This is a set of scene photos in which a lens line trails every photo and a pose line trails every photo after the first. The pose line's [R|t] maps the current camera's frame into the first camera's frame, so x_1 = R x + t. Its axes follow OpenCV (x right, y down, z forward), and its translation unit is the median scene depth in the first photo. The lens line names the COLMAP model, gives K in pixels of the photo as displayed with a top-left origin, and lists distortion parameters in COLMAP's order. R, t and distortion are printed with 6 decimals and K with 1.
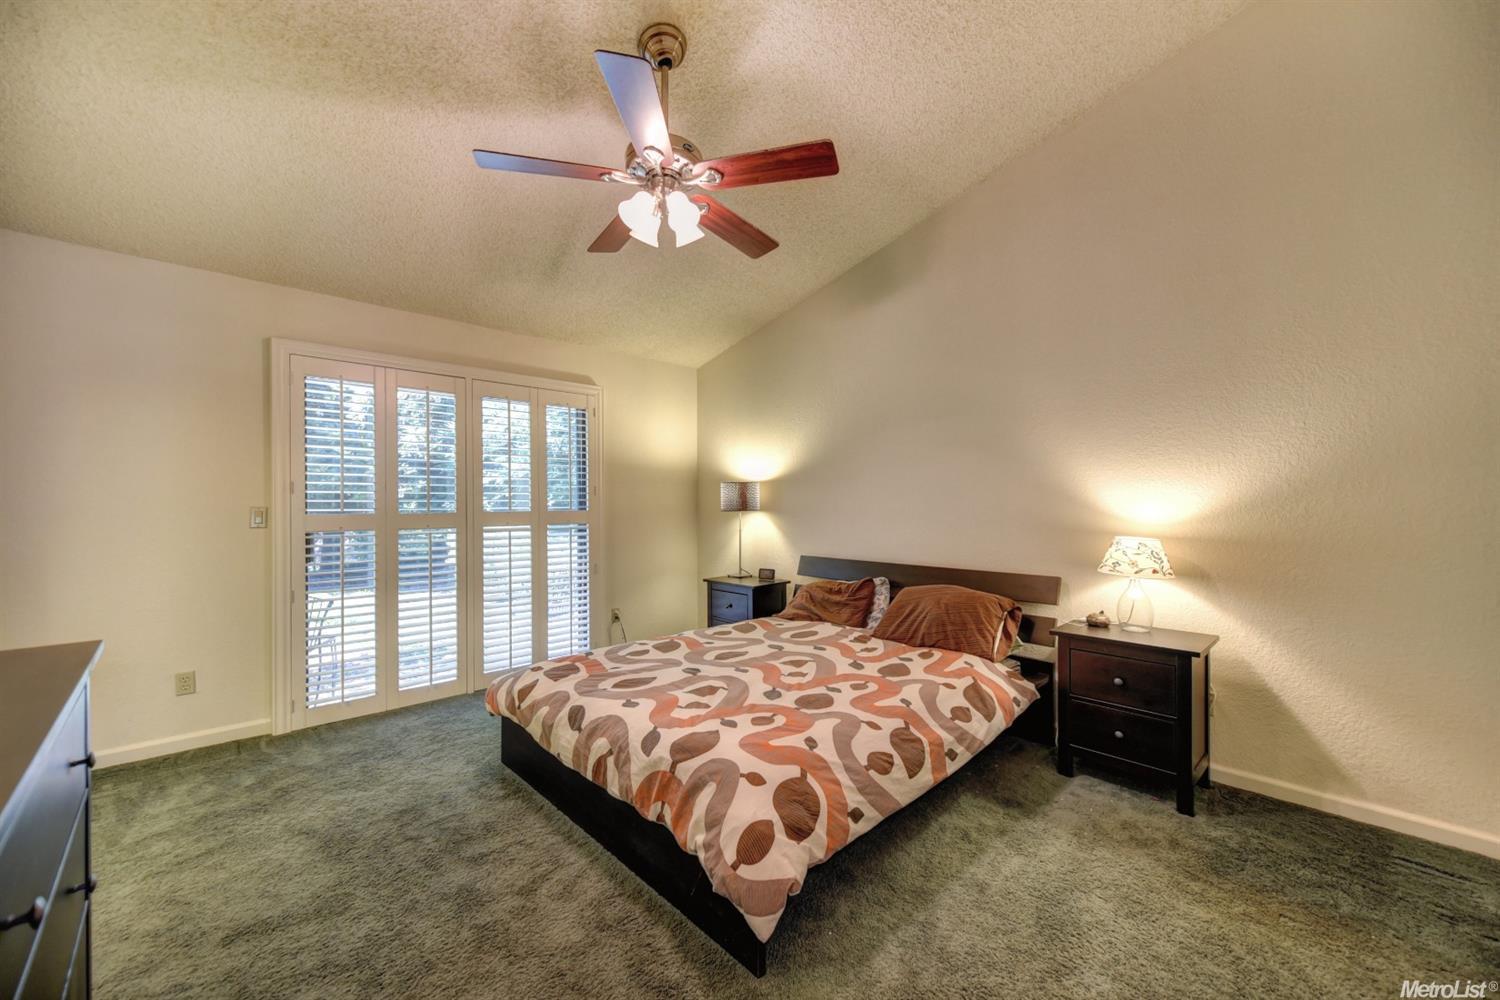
lens RADIAL K [[580.0, 0, 742.9], [0, 580.0, 484.3], [0, 0, 1]] dist [0.000587, 0.000020]
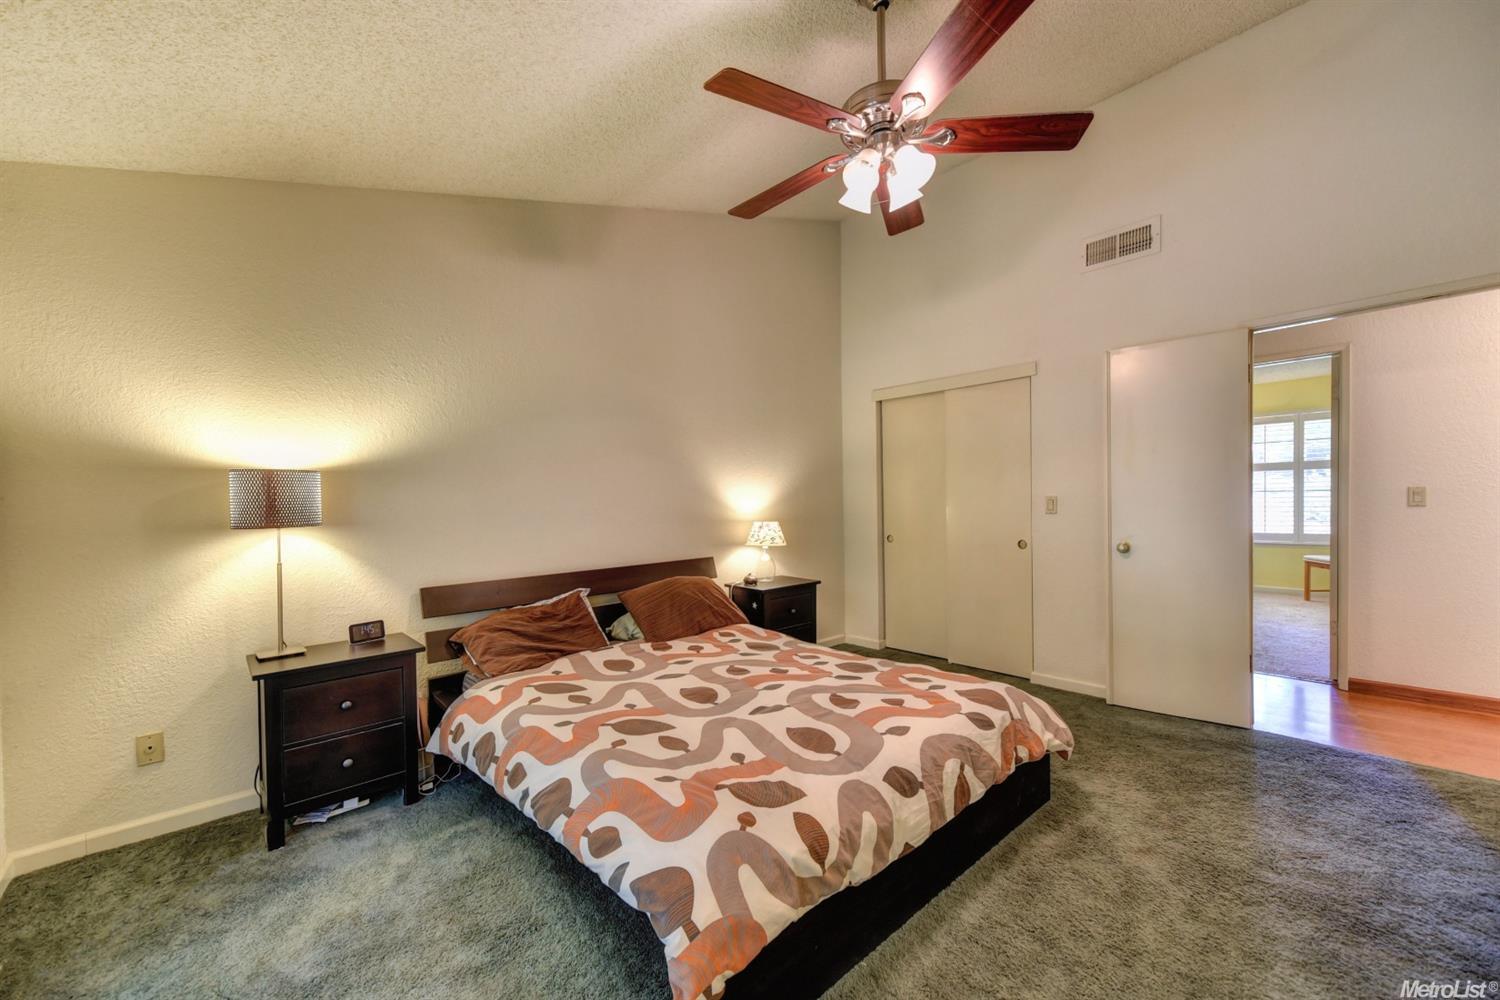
lens RADIAL K [[599.3, 0, 754.9], [0, 599.3, 498.4], [0, 0, 1]] dist [0.000136, 0.000028]
pose [[0.037814, -0.001736, 0.999283, -0.899232], [0.004525, 0.999989, 0.001566, 0.037599], [-0.999275, 0.004462, 0.037821, 0.993185]]
